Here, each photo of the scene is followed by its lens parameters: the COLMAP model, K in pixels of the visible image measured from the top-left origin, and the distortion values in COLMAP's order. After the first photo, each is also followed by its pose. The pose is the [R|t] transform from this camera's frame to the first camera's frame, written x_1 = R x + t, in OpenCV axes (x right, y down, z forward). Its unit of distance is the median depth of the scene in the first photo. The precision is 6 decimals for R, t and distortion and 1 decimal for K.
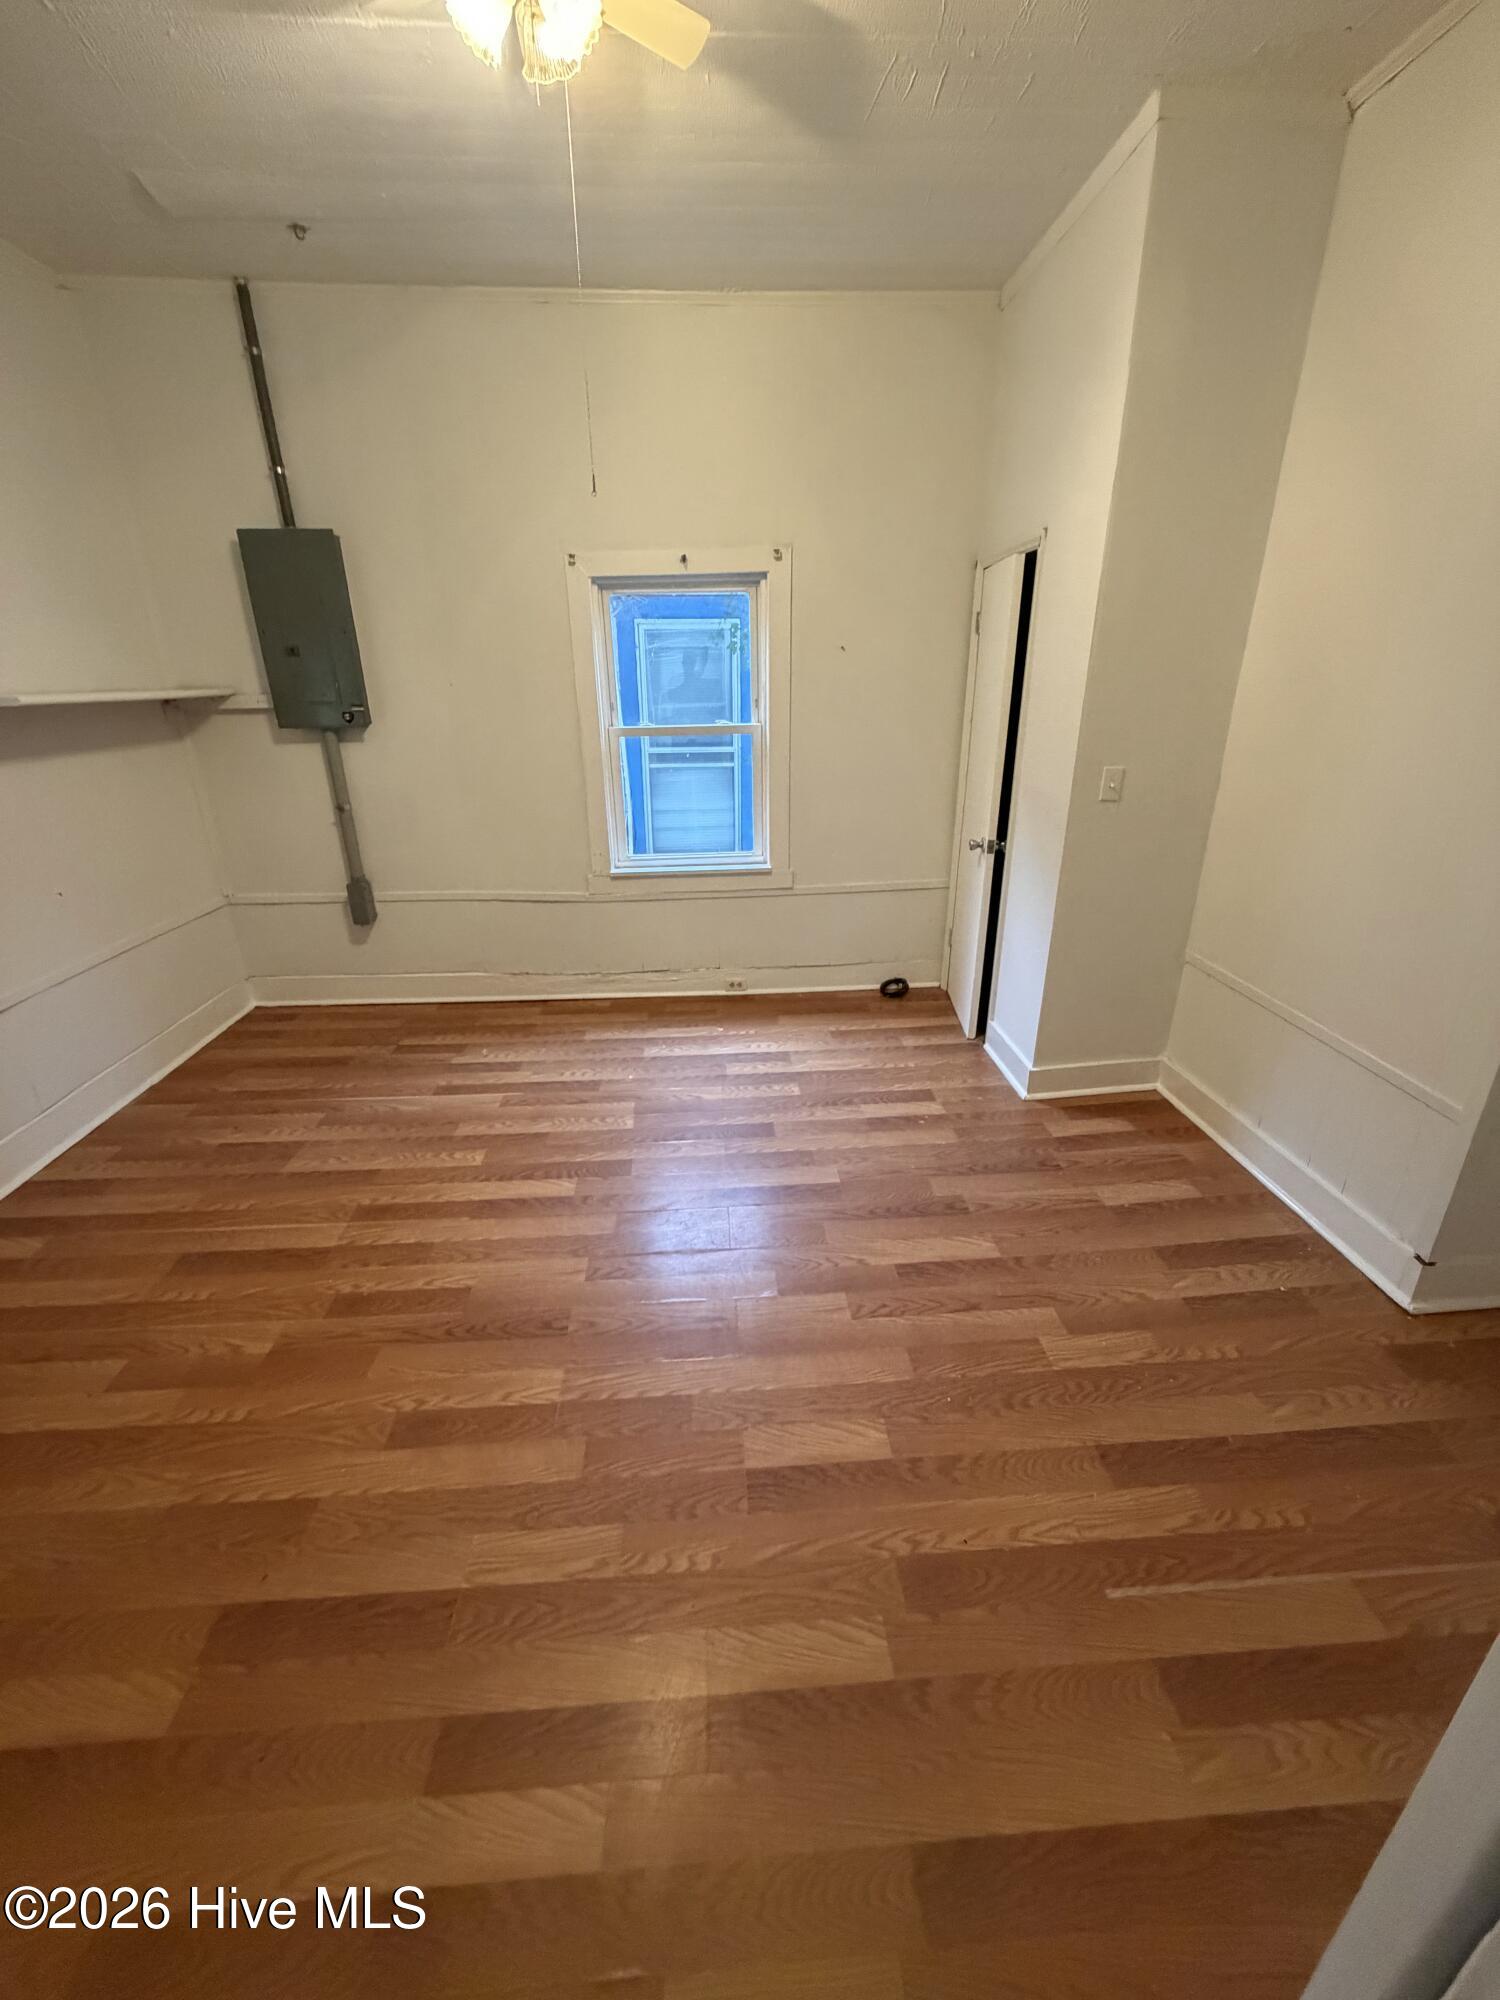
lens RADIAL K [[798.0, 0, 747.5], [0, 798.0, 988.7], [0, 0, 1]] dist [0.000128, -0.000080]
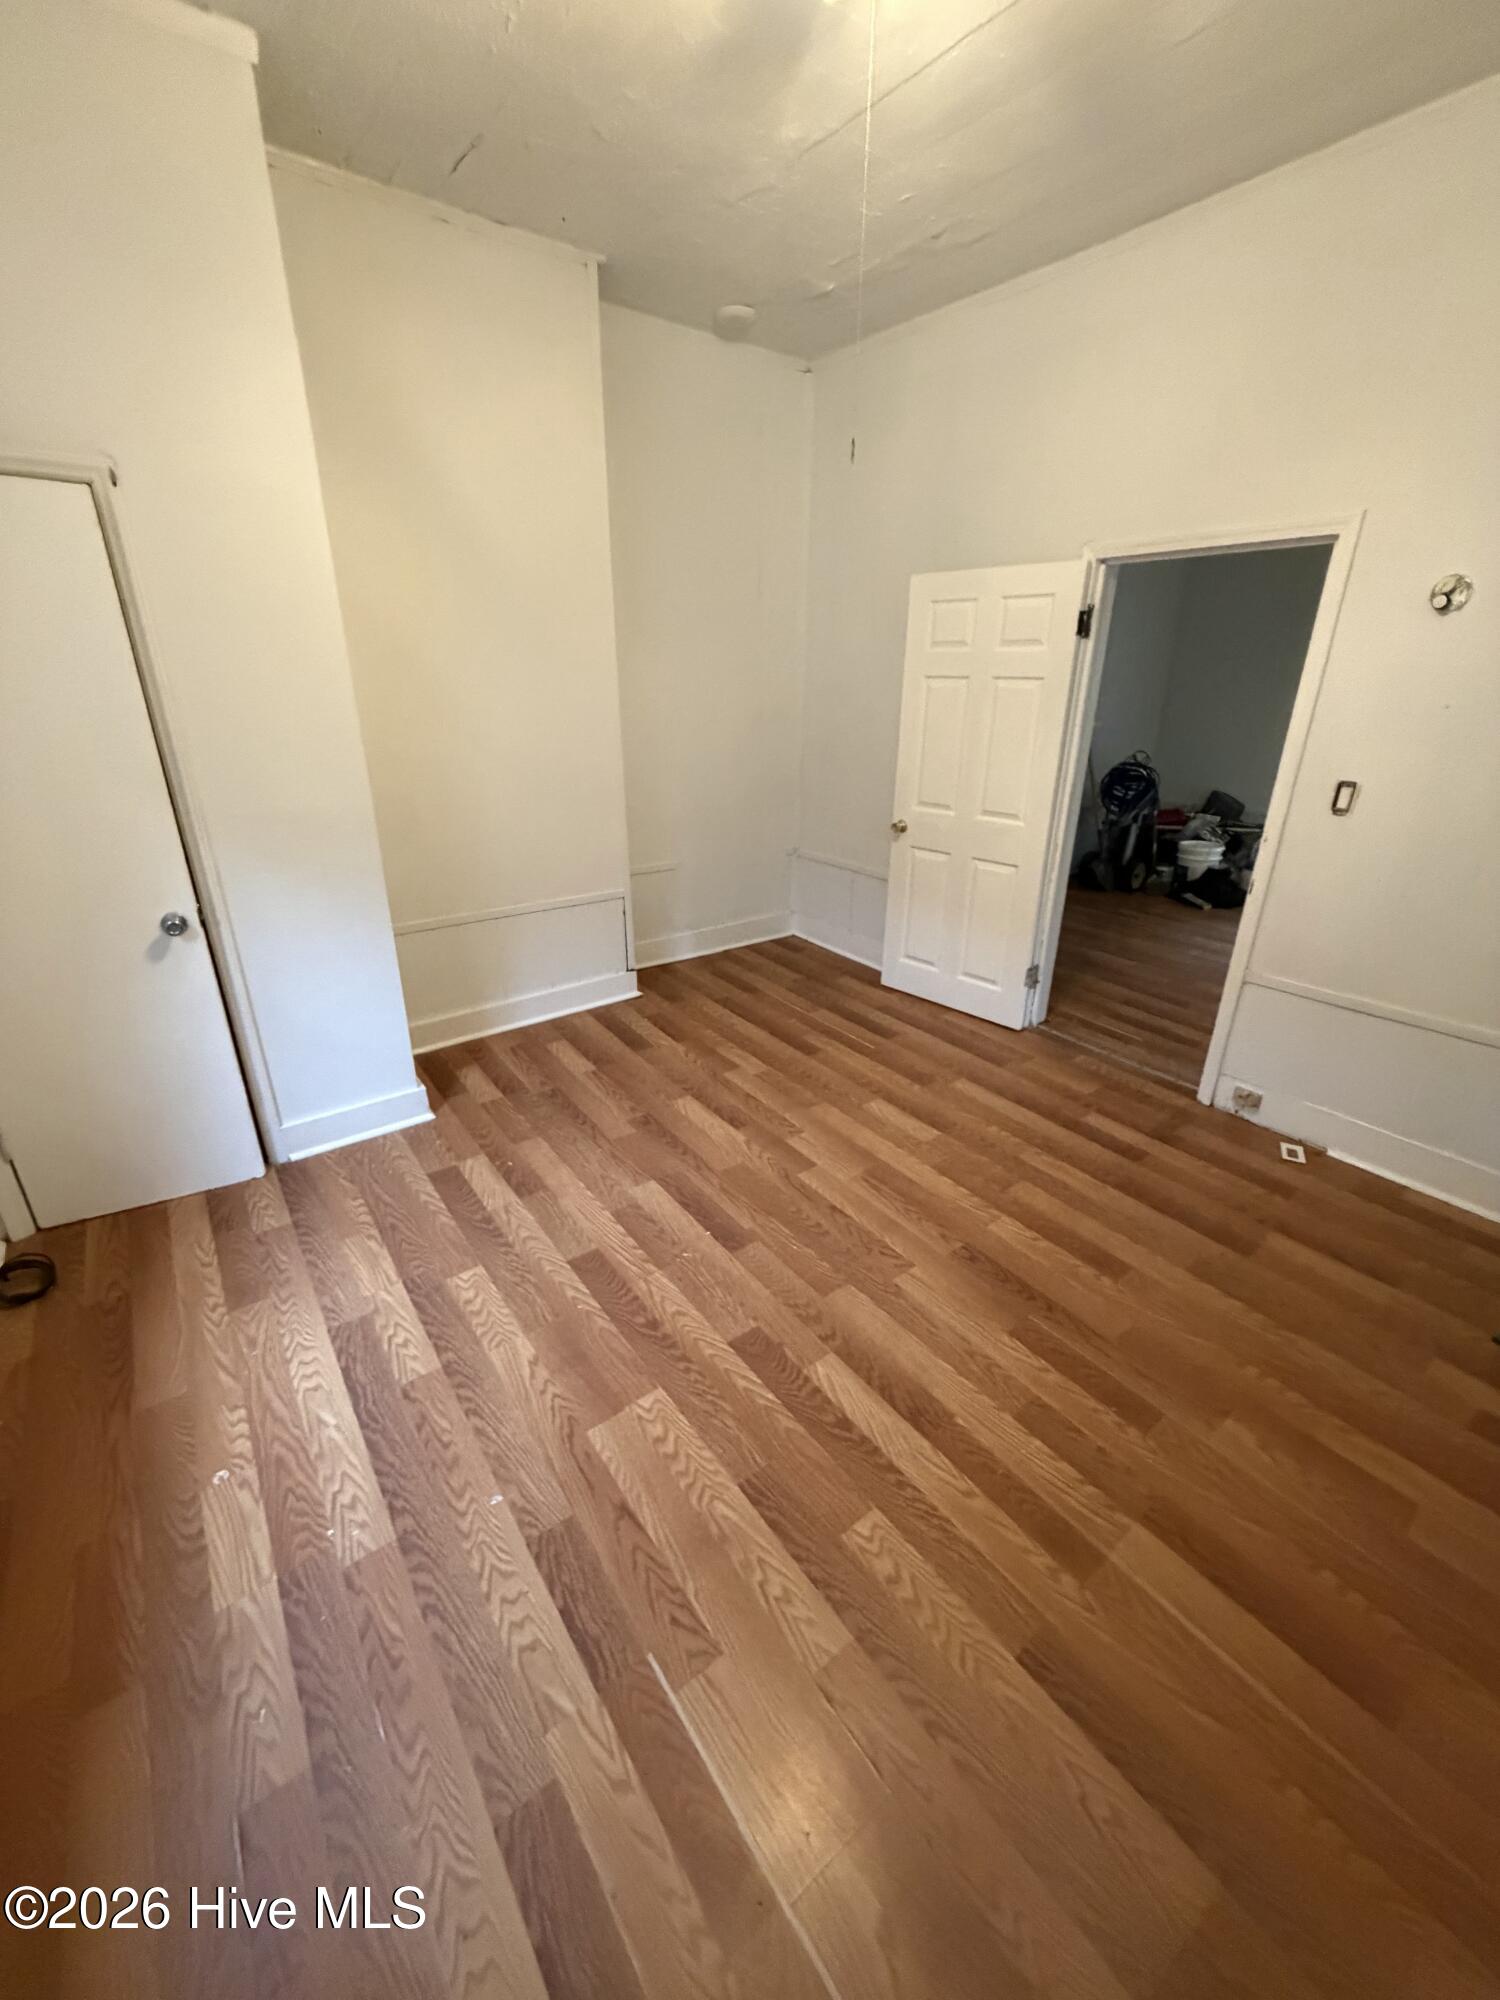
lens RADIAL K [[798.0, 0, 747.5], [0, 798.0, 988.7], [0, 0, 1]] dist [0.000128, -0.000080]
pose [[-0.548751, -0.307321, 0.777449, -0.669736], [0.305793, 0.791739, 0.528810, -0.452232], [-0.778051, 0.527923, -0.340491, 1.153169]]
